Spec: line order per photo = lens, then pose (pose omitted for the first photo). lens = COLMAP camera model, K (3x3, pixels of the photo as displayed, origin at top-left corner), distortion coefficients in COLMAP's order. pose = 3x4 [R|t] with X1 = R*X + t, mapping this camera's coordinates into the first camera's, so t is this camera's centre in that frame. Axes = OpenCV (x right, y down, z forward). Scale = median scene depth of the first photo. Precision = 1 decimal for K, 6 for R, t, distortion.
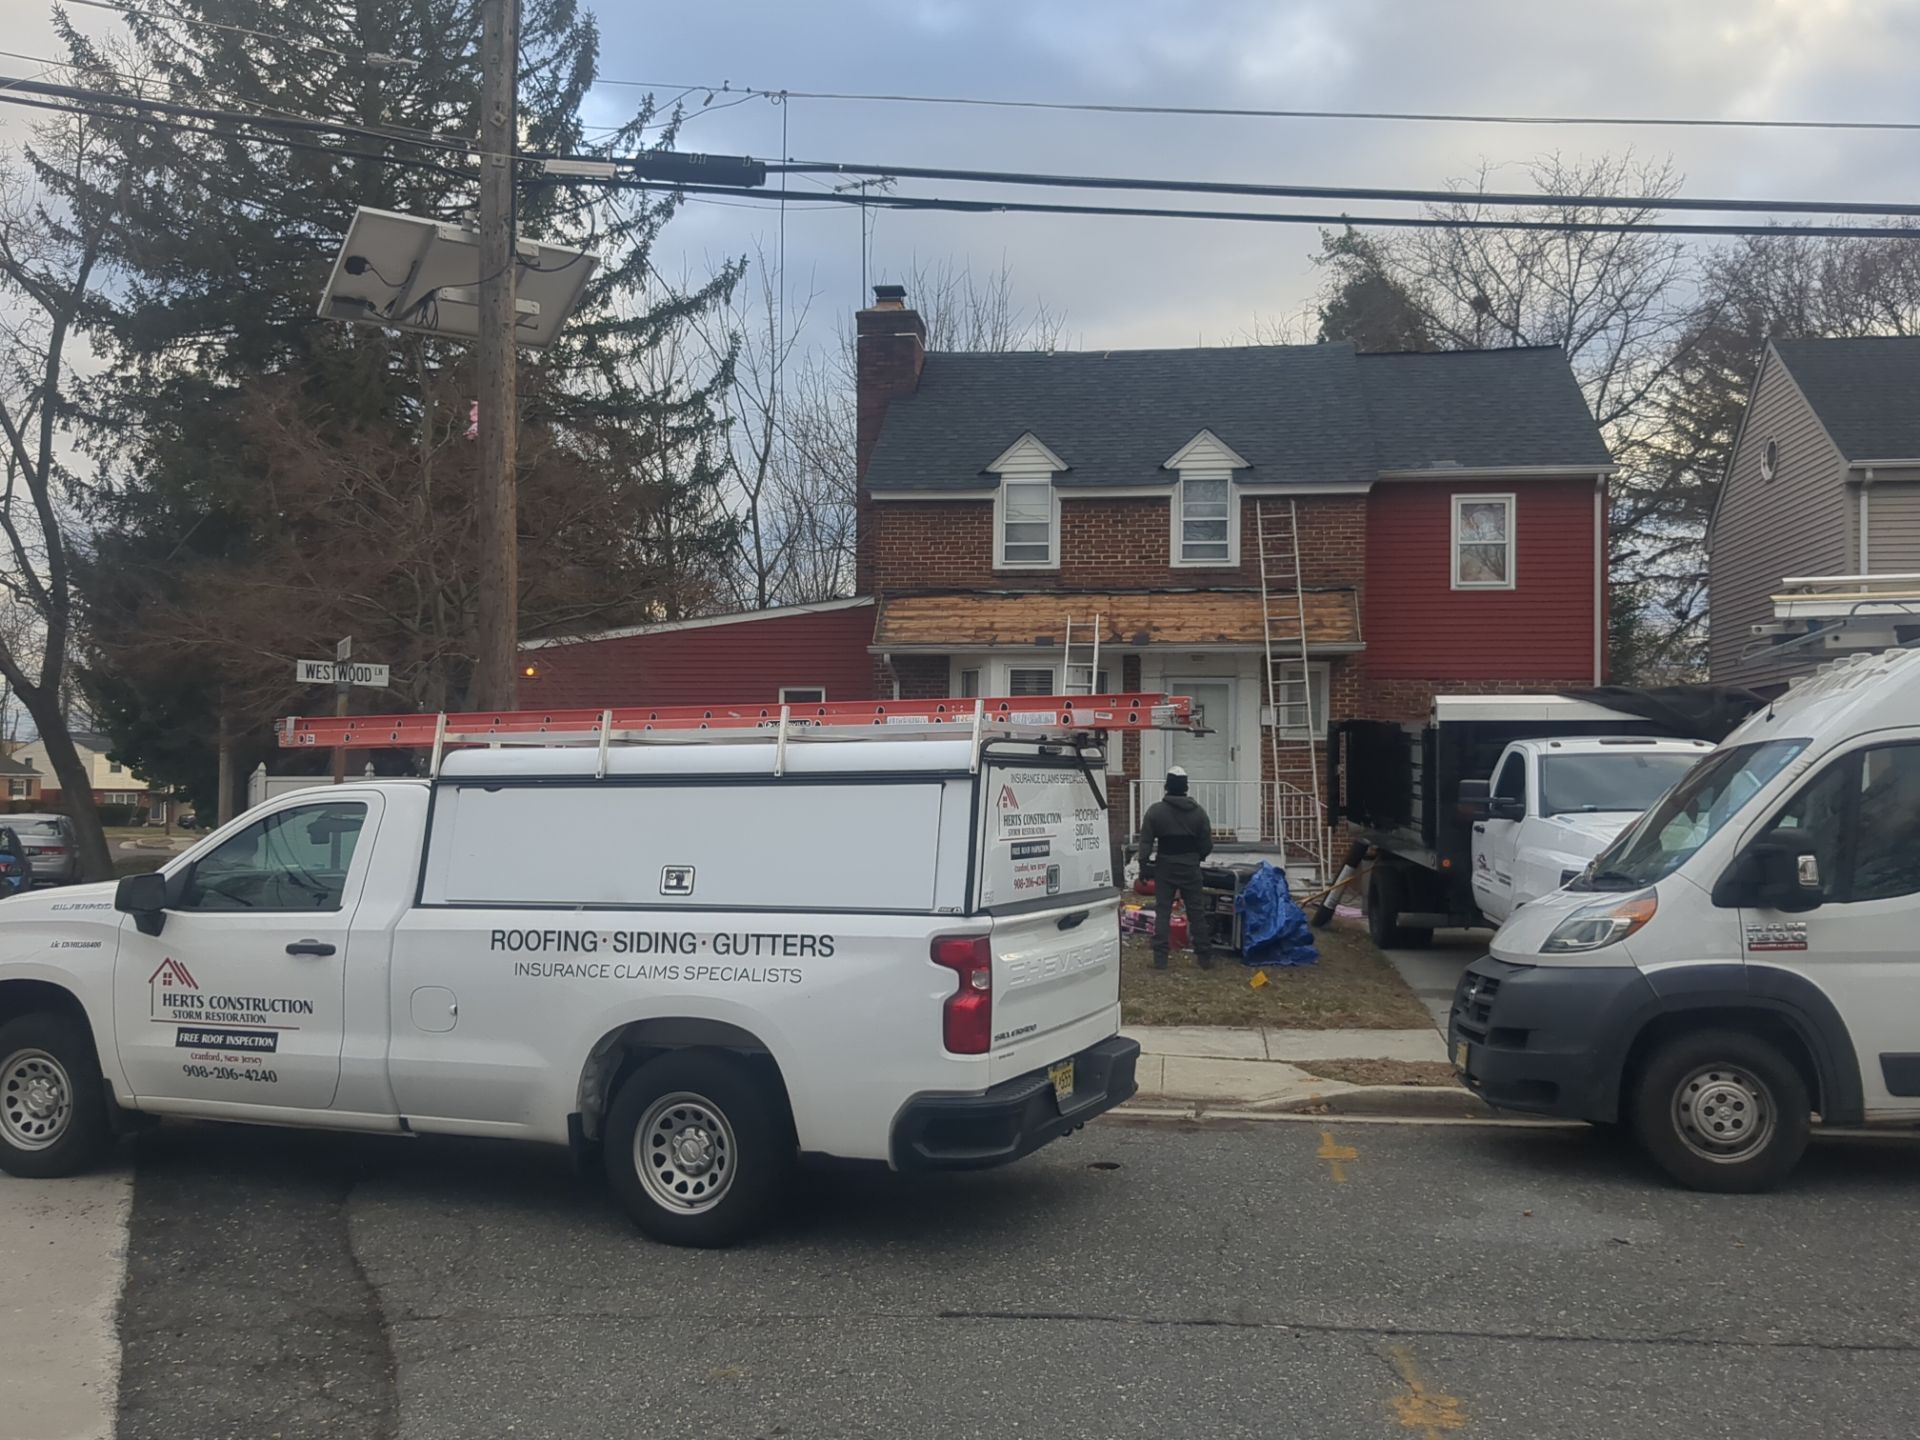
lens RADIAL K [[1603.2, 0, 960.0], [0, 1603.2, 720.0], [0, 0, 1]] dist [0.086077, -0.157491]
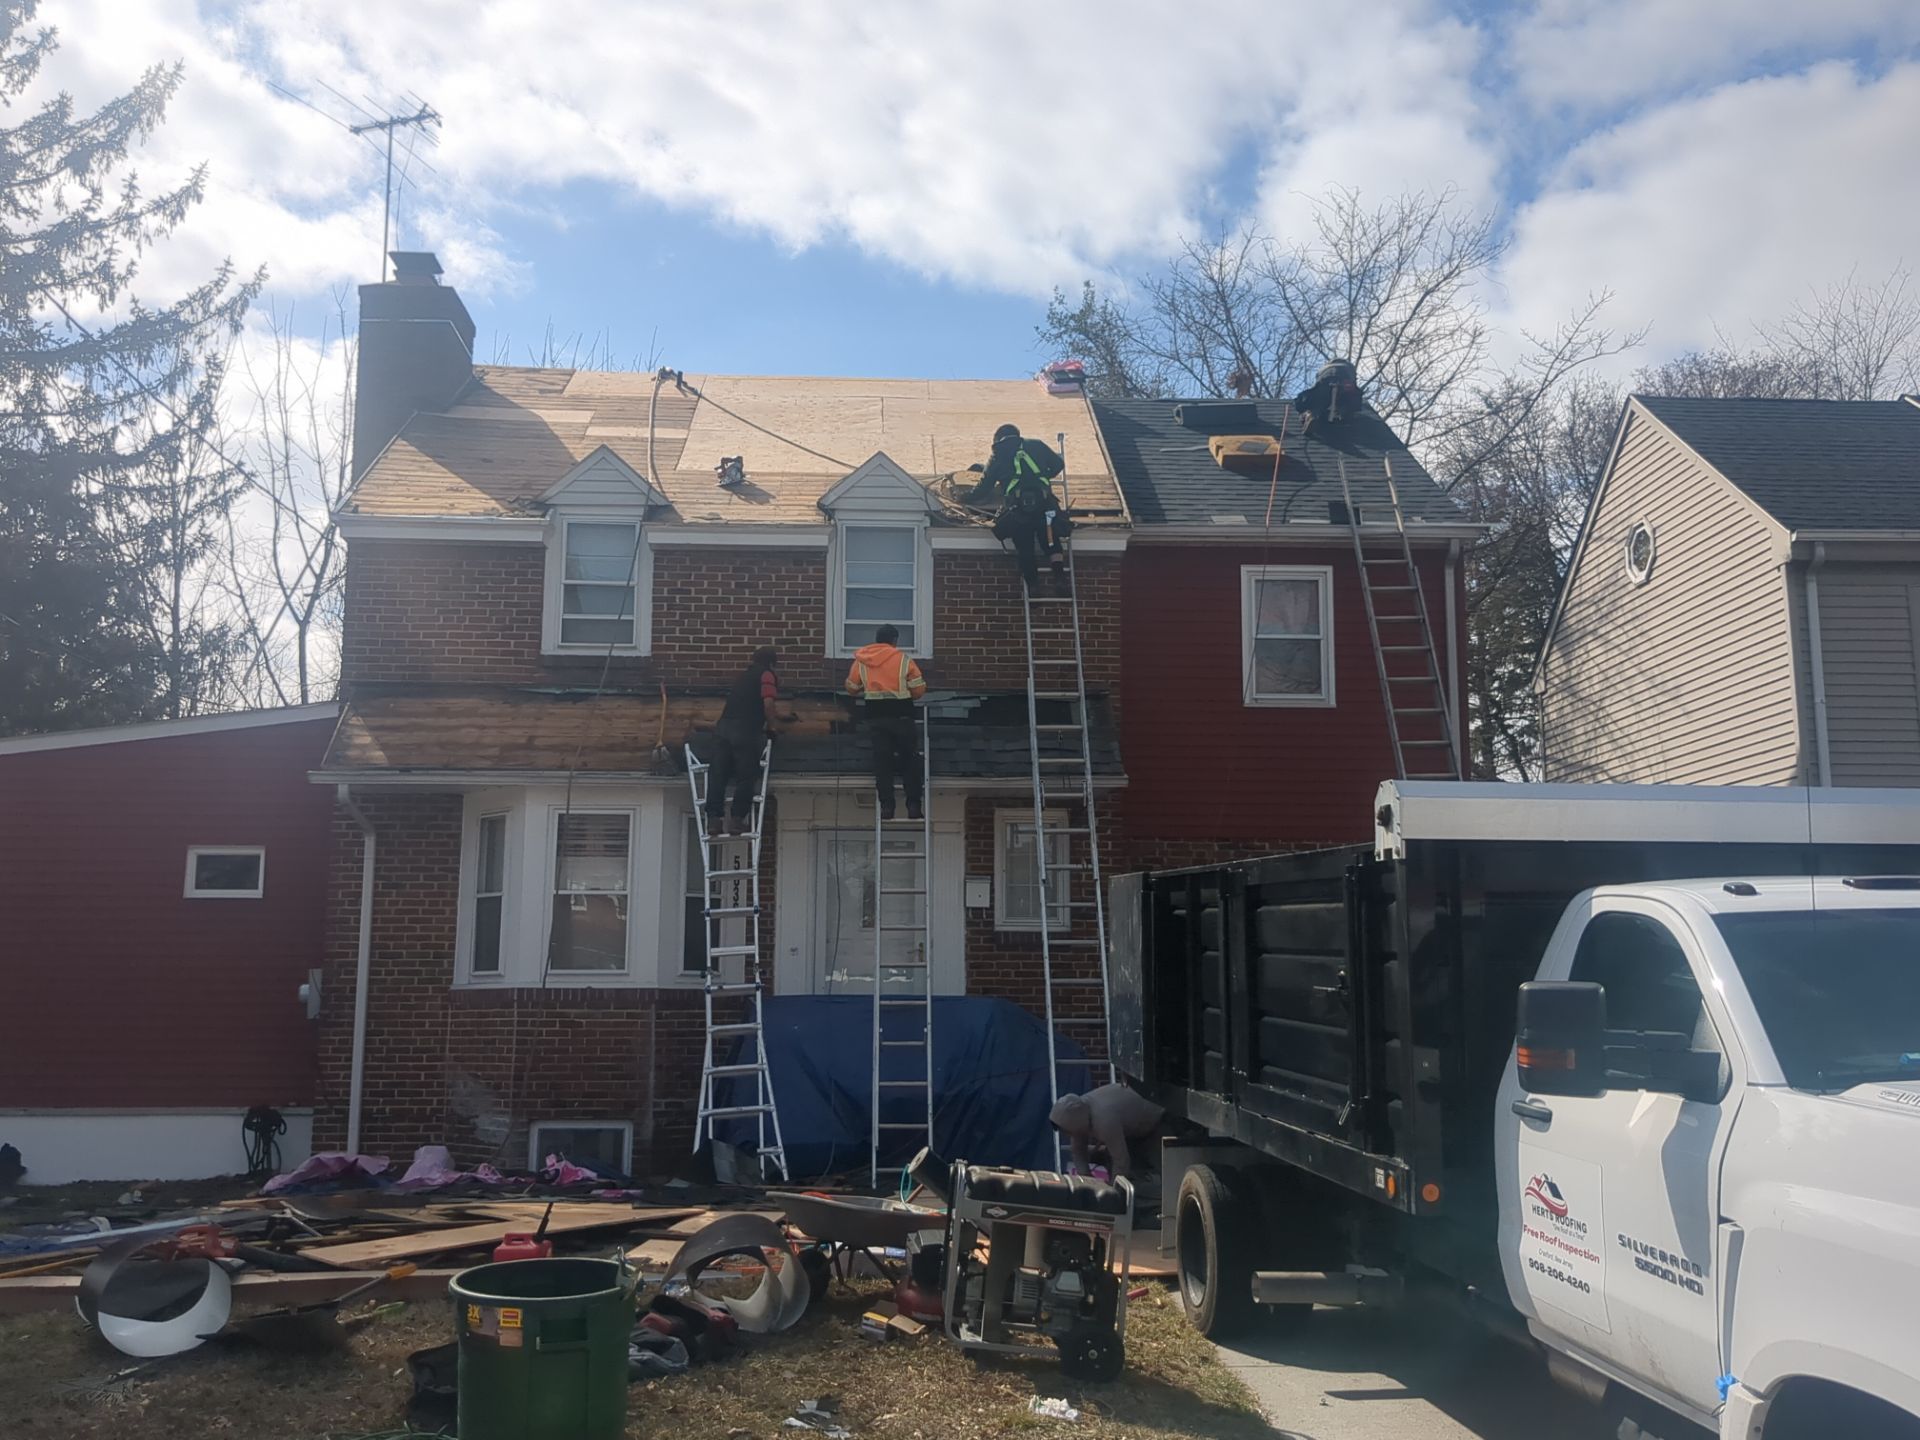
lens RADIAL K [[1603.2, 0, 960.0], [0, 1603.2, 720.0], [0, 0, 1]] dist [0.086077, -0.157491]
pose [[0.981867, 0.028864, 0.187362, 0.065020], [-0.002695, 0.990366, -0.138450, 0.016971], [-0.189553, 0.135435, 0.972485, 0.375970]]
